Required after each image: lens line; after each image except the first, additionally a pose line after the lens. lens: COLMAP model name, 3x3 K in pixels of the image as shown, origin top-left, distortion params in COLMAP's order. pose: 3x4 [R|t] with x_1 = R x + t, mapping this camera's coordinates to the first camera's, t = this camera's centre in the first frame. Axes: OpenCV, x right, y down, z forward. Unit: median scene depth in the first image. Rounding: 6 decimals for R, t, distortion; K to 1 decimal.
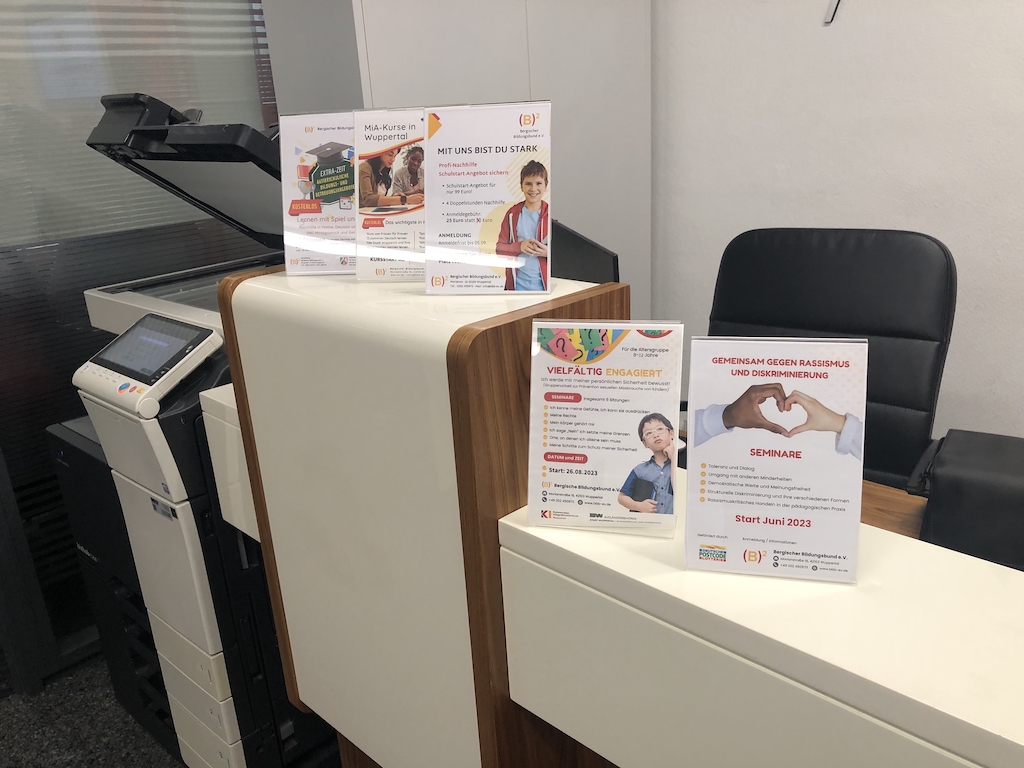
lens RADIAL K [[837.5, 0, 519.8], [0, 837.5, 386.7], [0, 0, 1]] dist [0.041449, -0.053600]
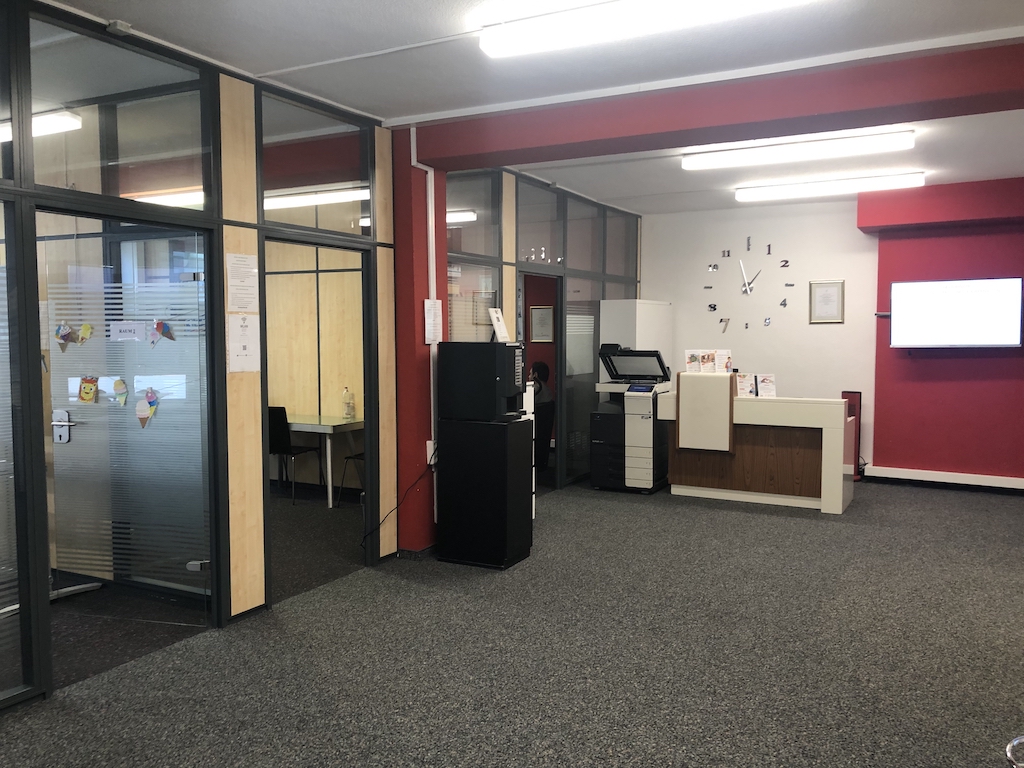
lens RADIAL K [[836.5, 0, 514.5], [0, 836.5, 376.4], [0, 0, 1]] dist [0.050132, -0.045568]
pose [[0.959506, 0.037503, 0.279180, -4.124247], [0.042384, 0.960594, -0.274706, 1.998178], [-0.278481, 0.275415, 0.920106, -5.668777]]
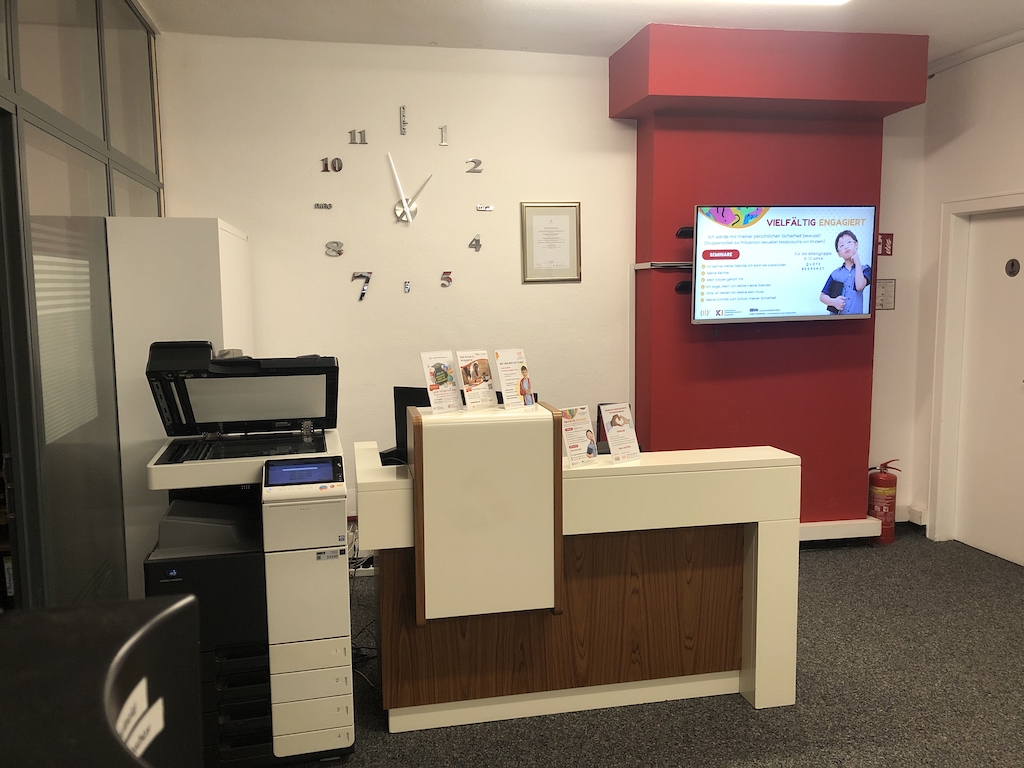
lens RADIAL K [[836.5, 0, 514.5], [0, 836.5, 376.4], [0, 0, 1]] dist [0.050132, -0.045568]
pose [[0.545524, -0.041769, 0.837054, -2.631221], [0.255273, 0.959582, -0.118483, 0.136317], [-0.798273, 0.278313, 0.534137, -0.649422]]
